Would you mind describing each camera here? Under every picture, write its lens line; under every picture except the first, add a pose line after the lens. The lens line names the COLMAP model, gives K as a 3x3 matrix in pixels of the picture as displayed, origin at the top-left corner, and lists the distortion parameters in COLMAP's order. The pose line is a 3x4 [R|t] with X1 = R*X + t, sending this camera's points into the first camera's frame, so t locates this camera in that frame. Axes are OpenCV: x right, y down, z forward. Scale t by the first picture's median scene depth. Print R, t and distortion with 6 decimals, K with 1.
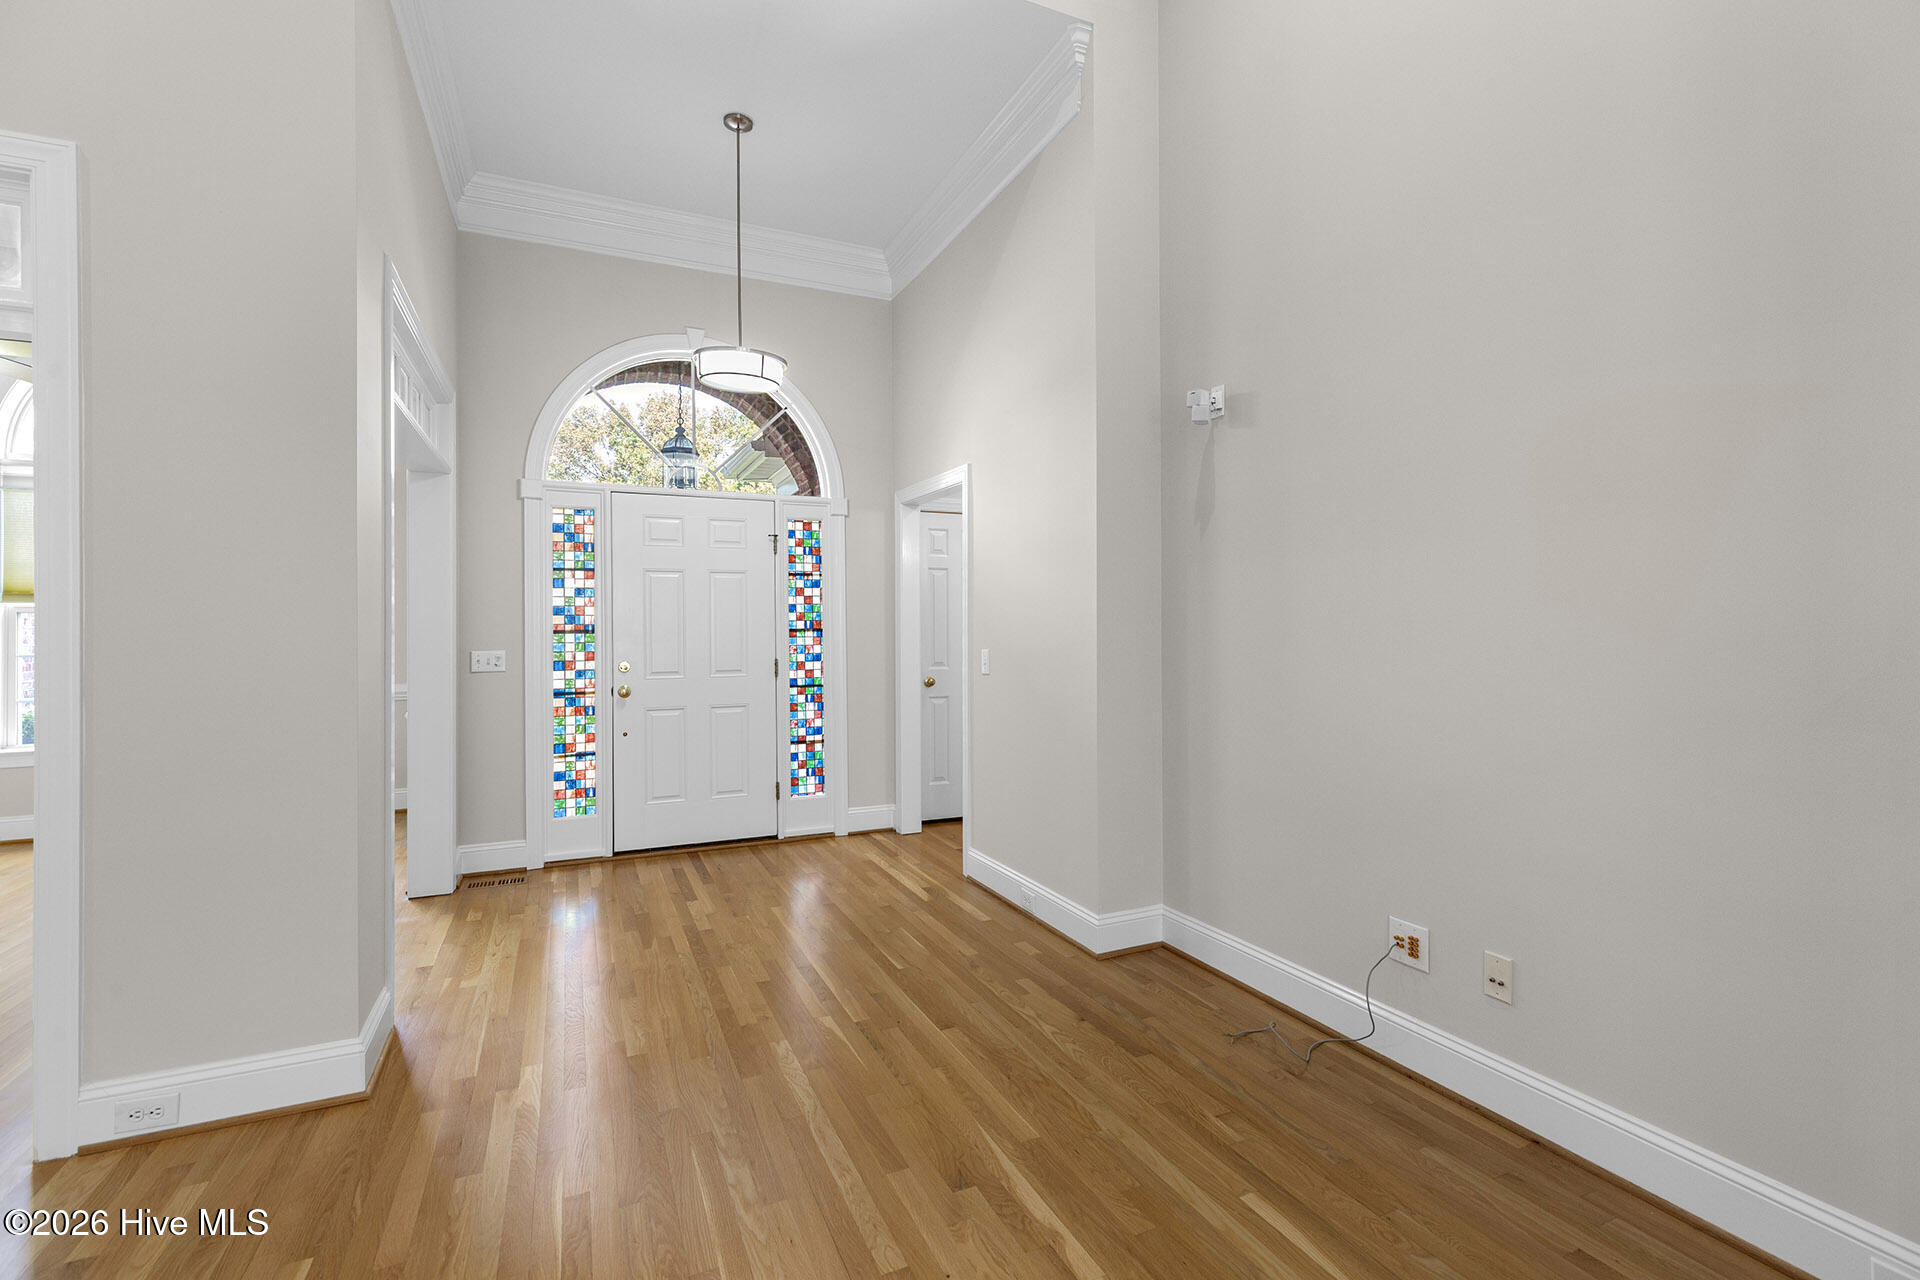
lens RADIAL K [[858.6, 0, 955.7], [0, 858.6, 630.0], [0, 0, 1]] dist [0.004536, -0.000236]
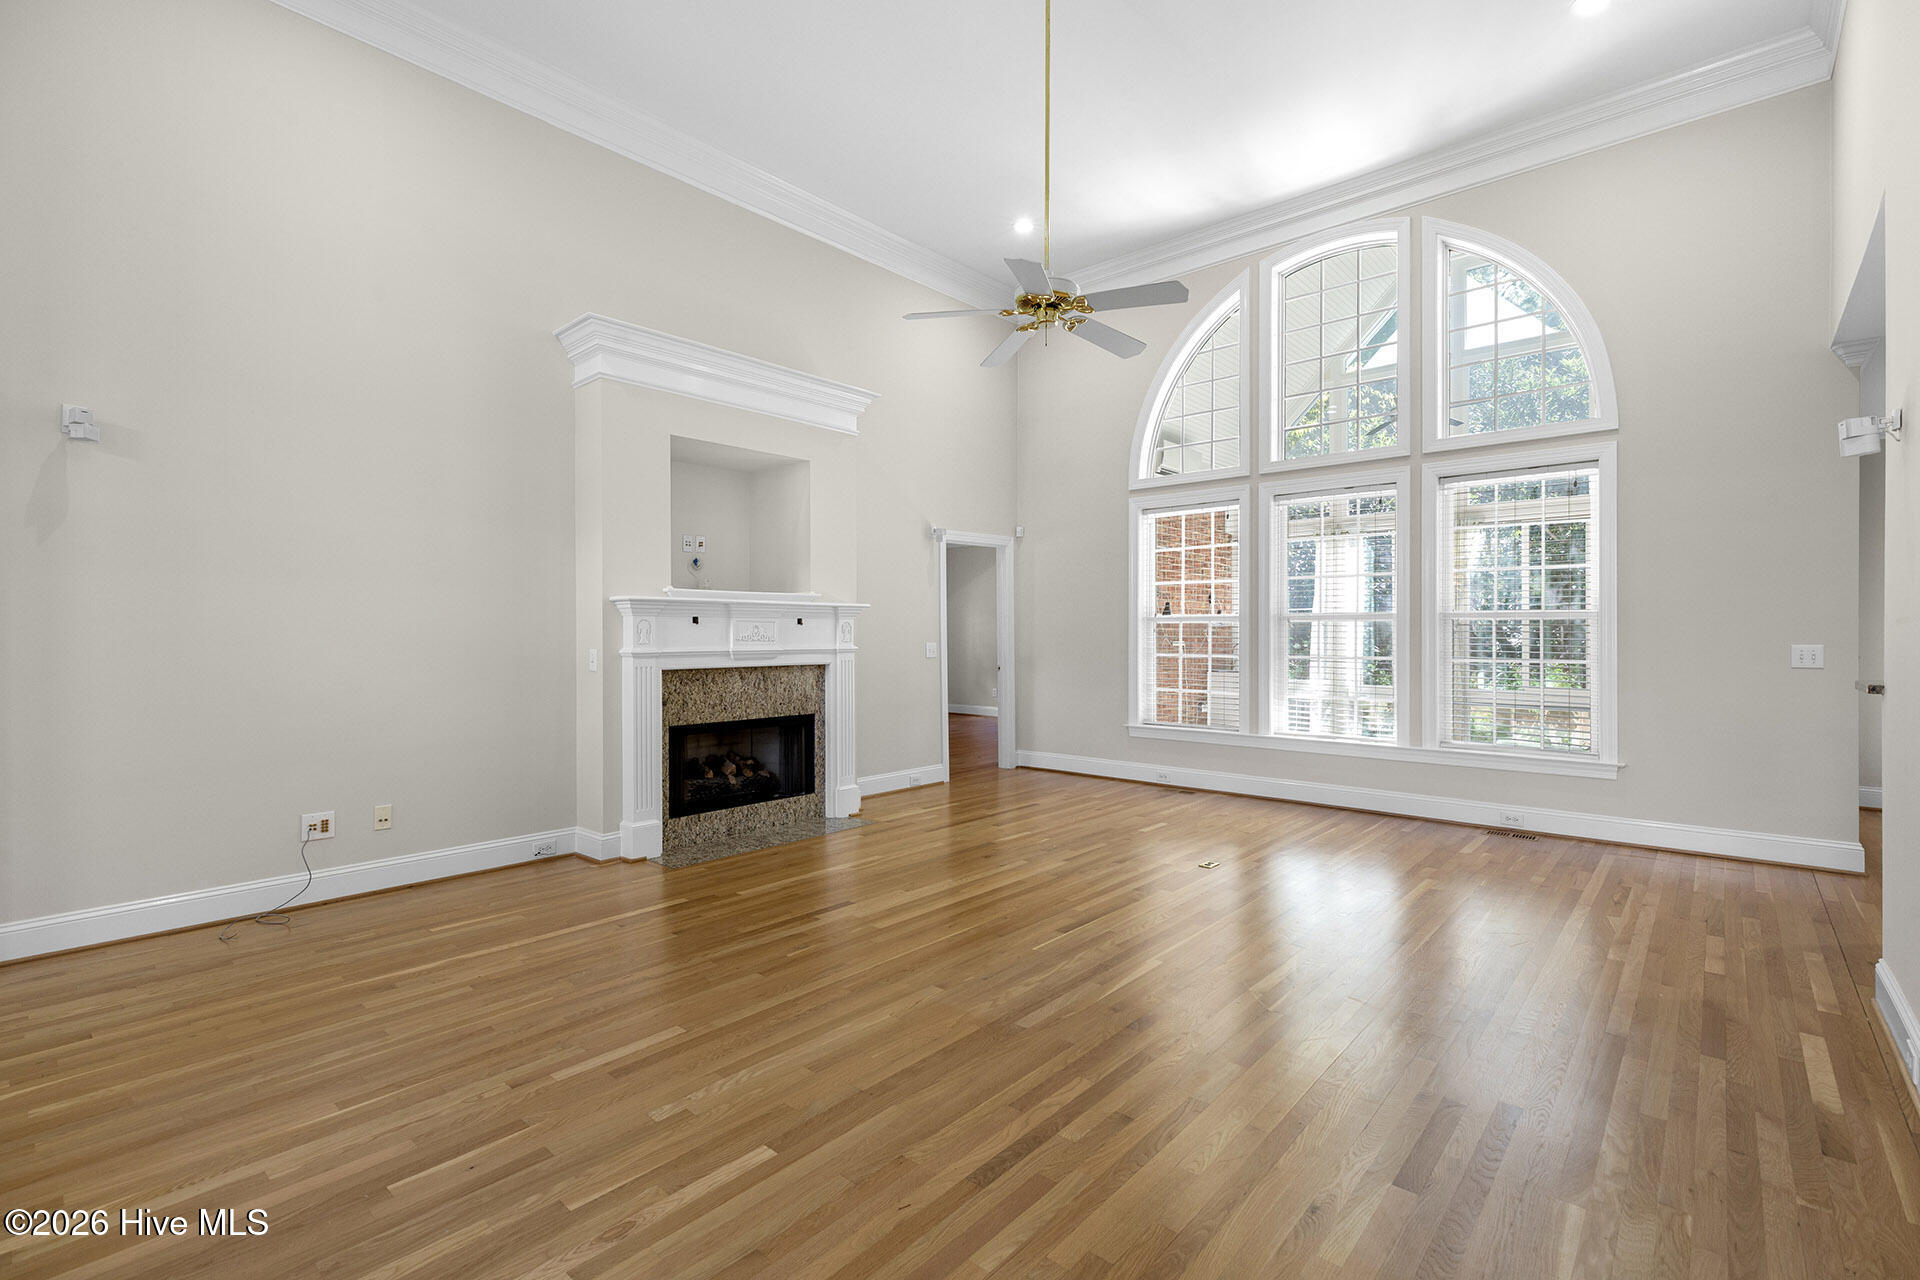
lens RADIAL K [[858.6, 0, 970.6], [0, 858.6, 639.8], [0, 0, 1]] dist [0.004536, -0.000236]
pose [[-0.414585, 0.003790, 0.910003, -0.716404], [-0.000676, 0.999990, -0.004473, 0.008717], [-0.910010, -0.002470, -0.414578, 0.268011]]
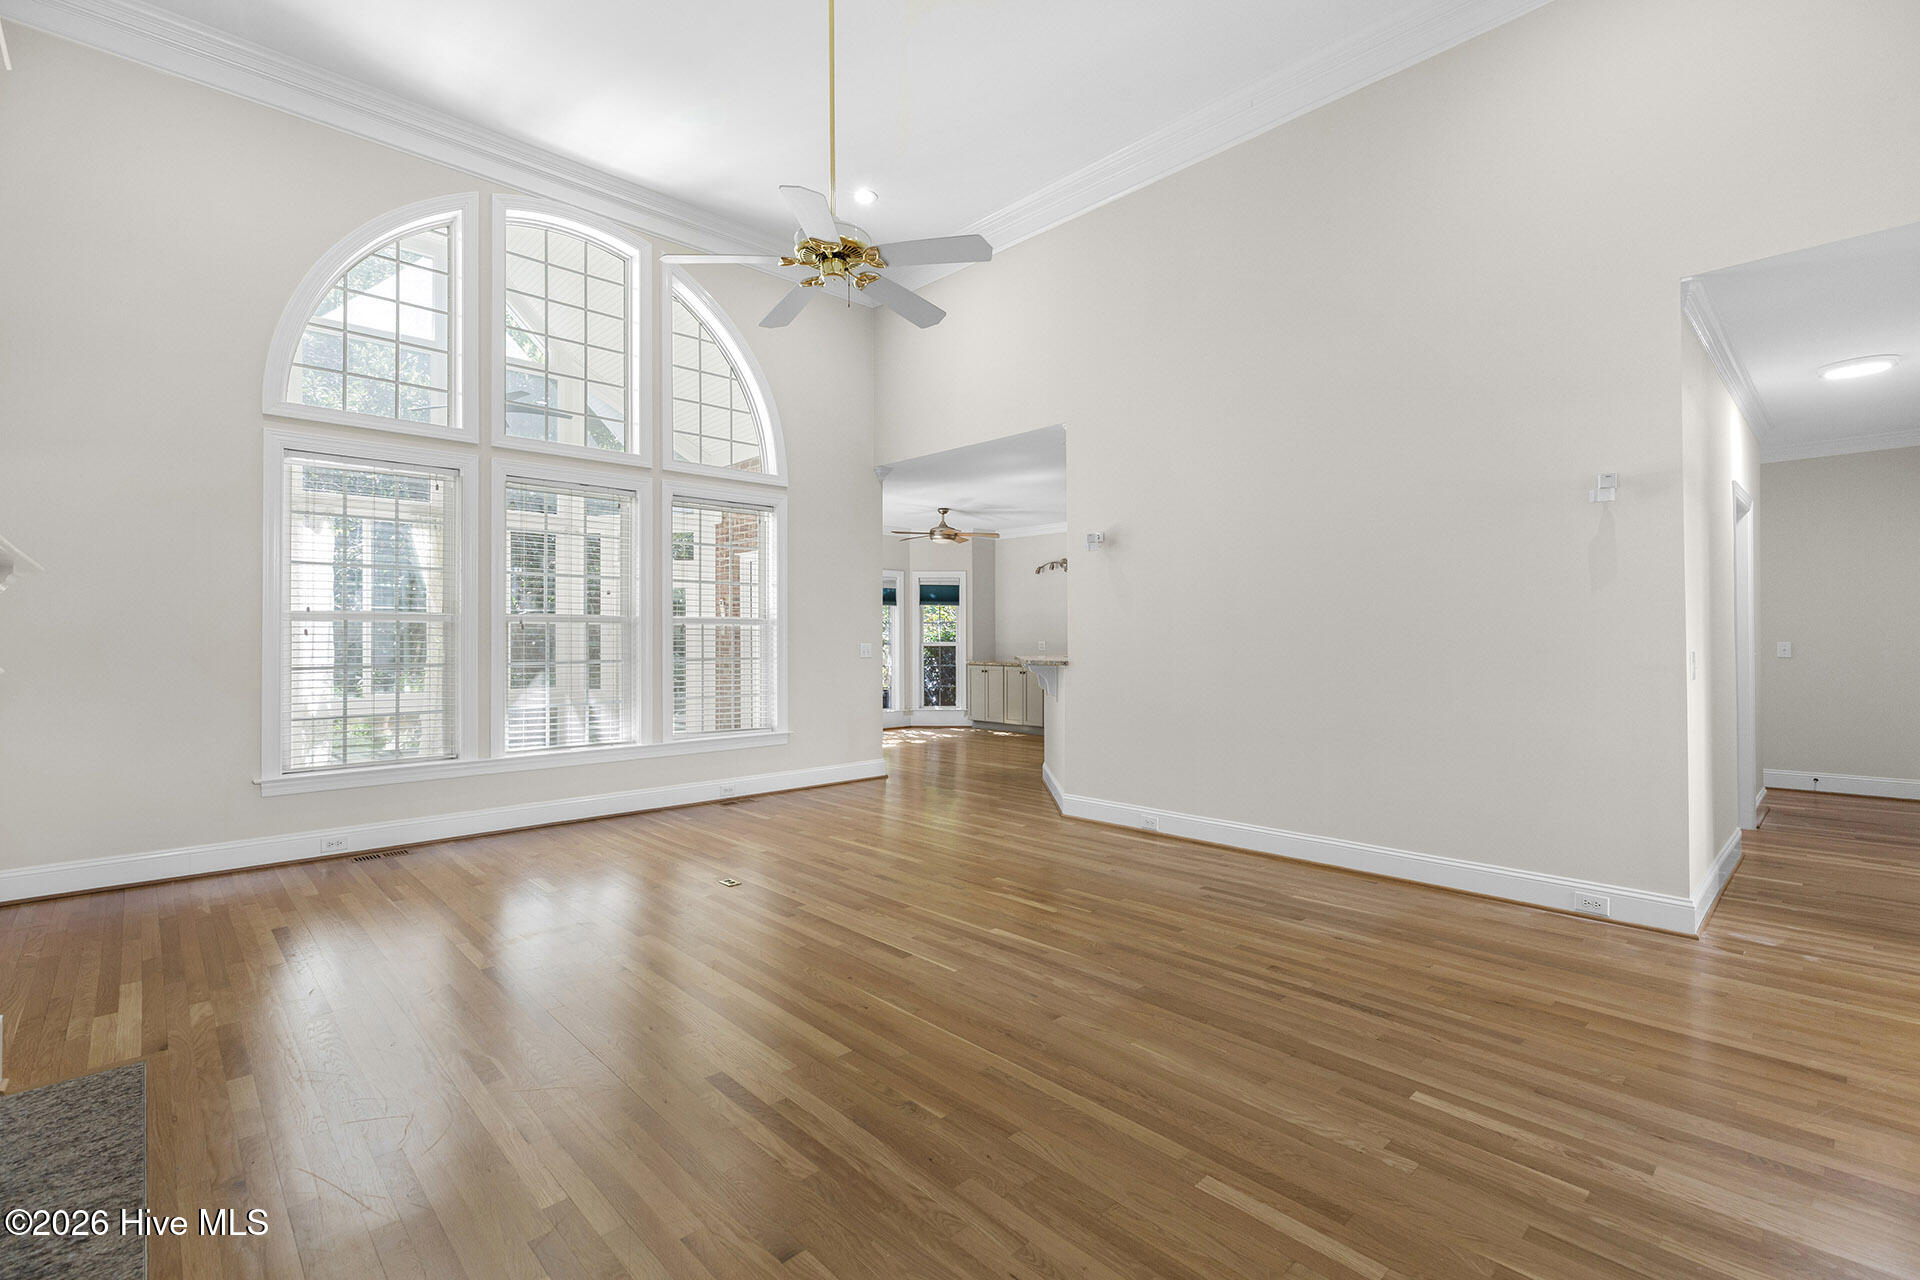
lens RADIAL K [[858.6, 0, 951.7], [0, 858.6, 634.1], [0, 0, 1]] dist [0.004536, -0.000236]
pose [[-0.946158, 0.010563, -0.323532, 0.075295], [0.013299, 0.999892, -0.006246, 0.004255], [0.323431, -0.010213, -0.946197, 0.540924]]
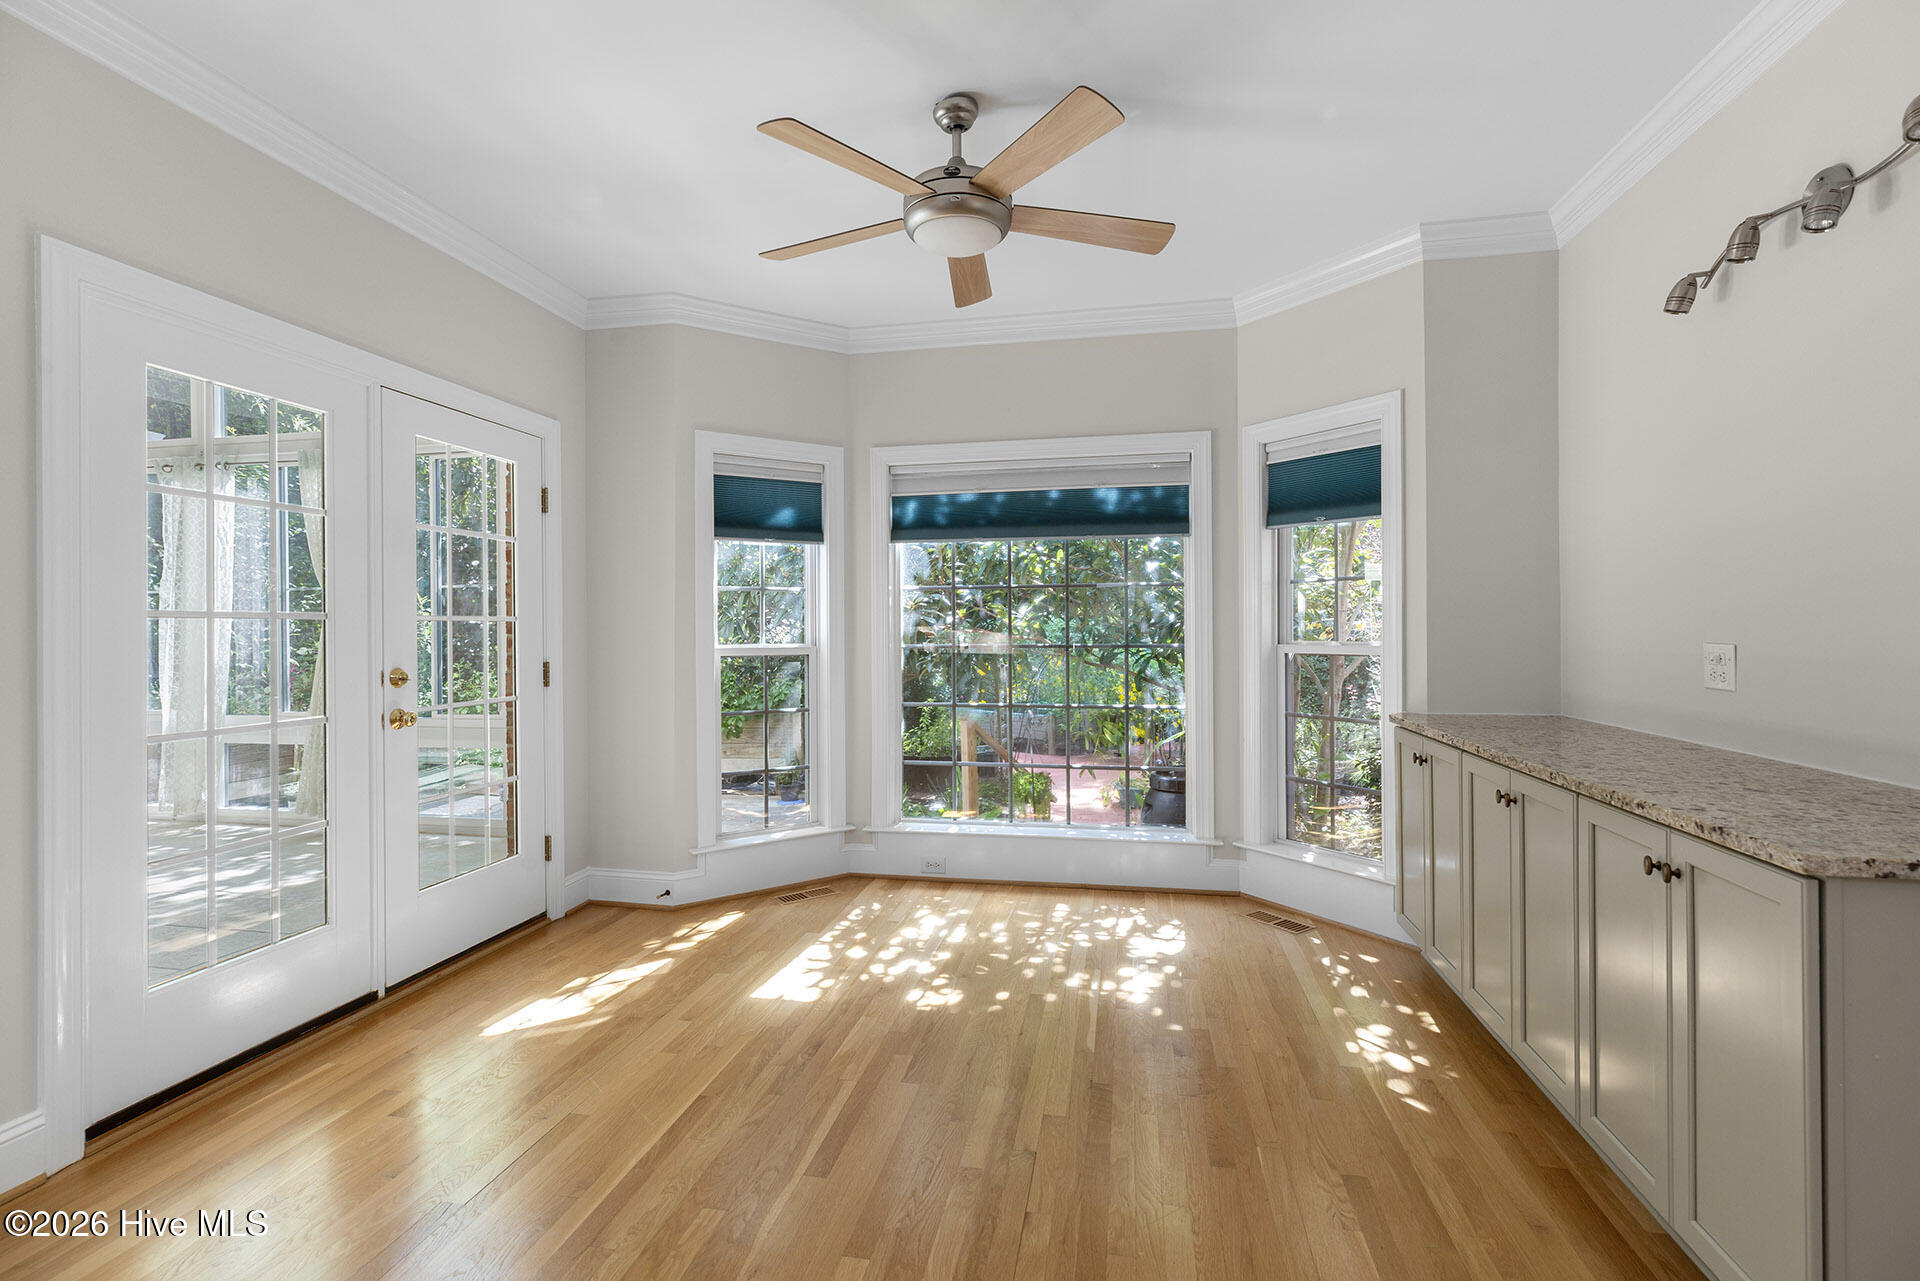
lens RADIAL K [[858.6, 0, 960.6], [0, 858.6, 627.0], [0, 0, 1]] dist [0.004536, -0.000236]
pose [[-0.813942, 0.015770, 0.580732, -0.819794], [0.011221, 0.999872, -0.011425, 0.003837], [-0.580838, -0.002783, -0.814015, -0.923240]]
